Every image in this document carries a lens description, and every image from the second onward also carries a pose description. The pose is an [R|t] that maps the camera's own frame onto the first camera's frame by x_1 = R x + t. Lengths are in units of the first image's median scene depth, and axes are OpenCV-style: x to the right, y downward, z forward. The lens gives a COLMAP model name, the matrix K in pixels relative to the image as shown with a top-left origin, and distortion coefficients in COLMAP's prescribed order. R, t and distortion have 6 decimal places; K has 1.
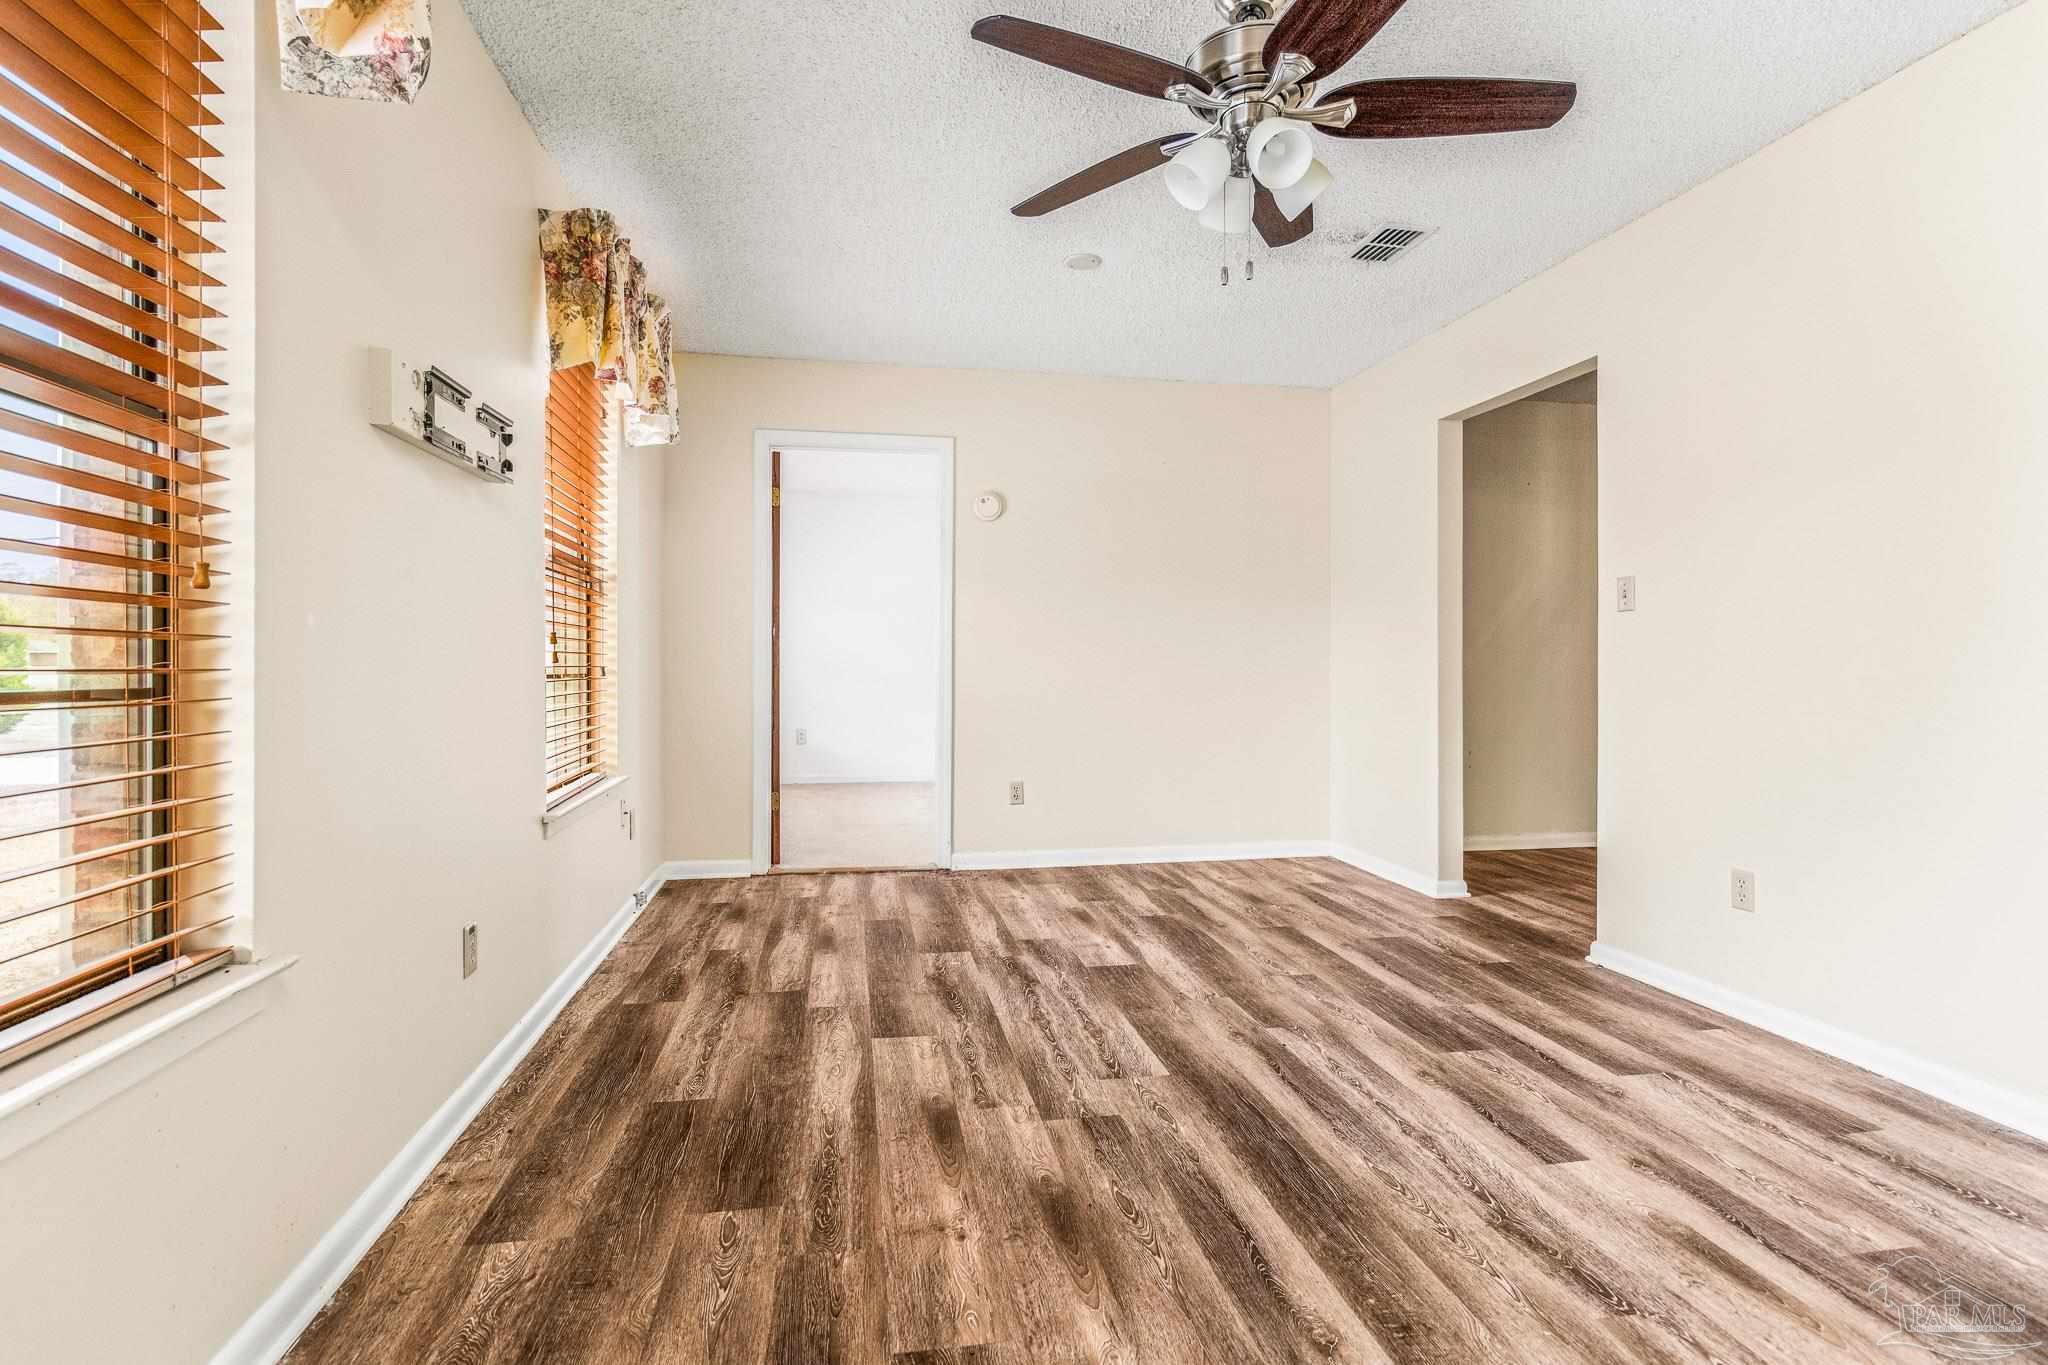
lens RADIAL K [[974.7, 0, 1029.0], [0, 974.7, 657.1], [0, 0, 1]] dist [-0.000033, 0.000813]
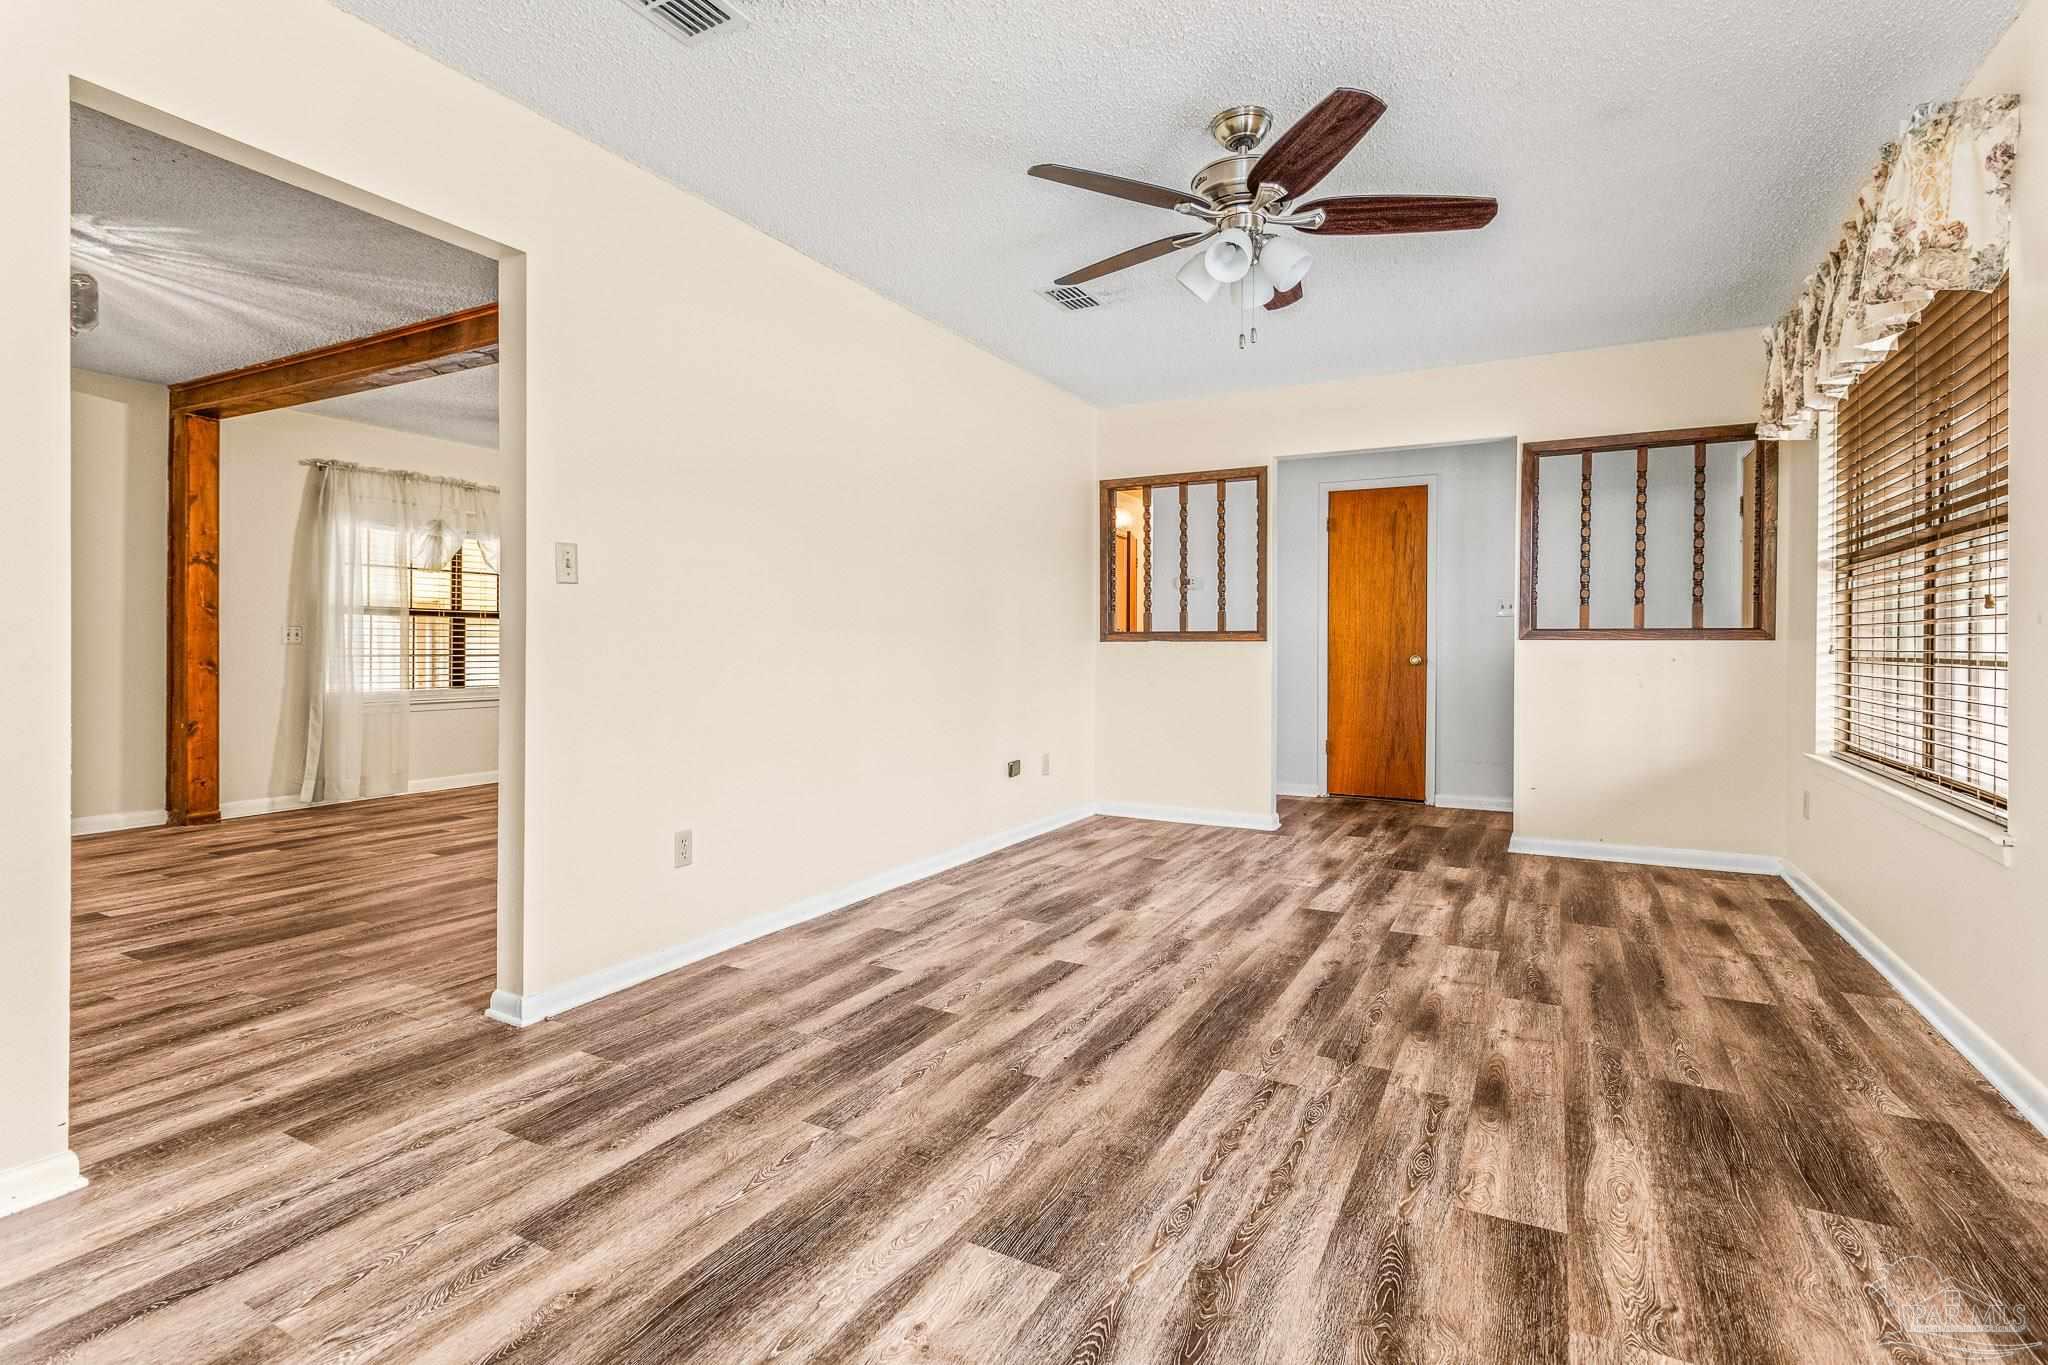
lens RADIAL K [[974.7, 0, 1029.0], [0, 974.7, 657.1], [0, 0, 1]] dist [-0.000033, 0.000813]
pose [[-0.779467, -0.010455, 0.626356, -0.315077], [-0.007275, 0.999944, 0.007637, 0.011776], [-0.626401, 0.001396, -0.779500, 1.914630]]
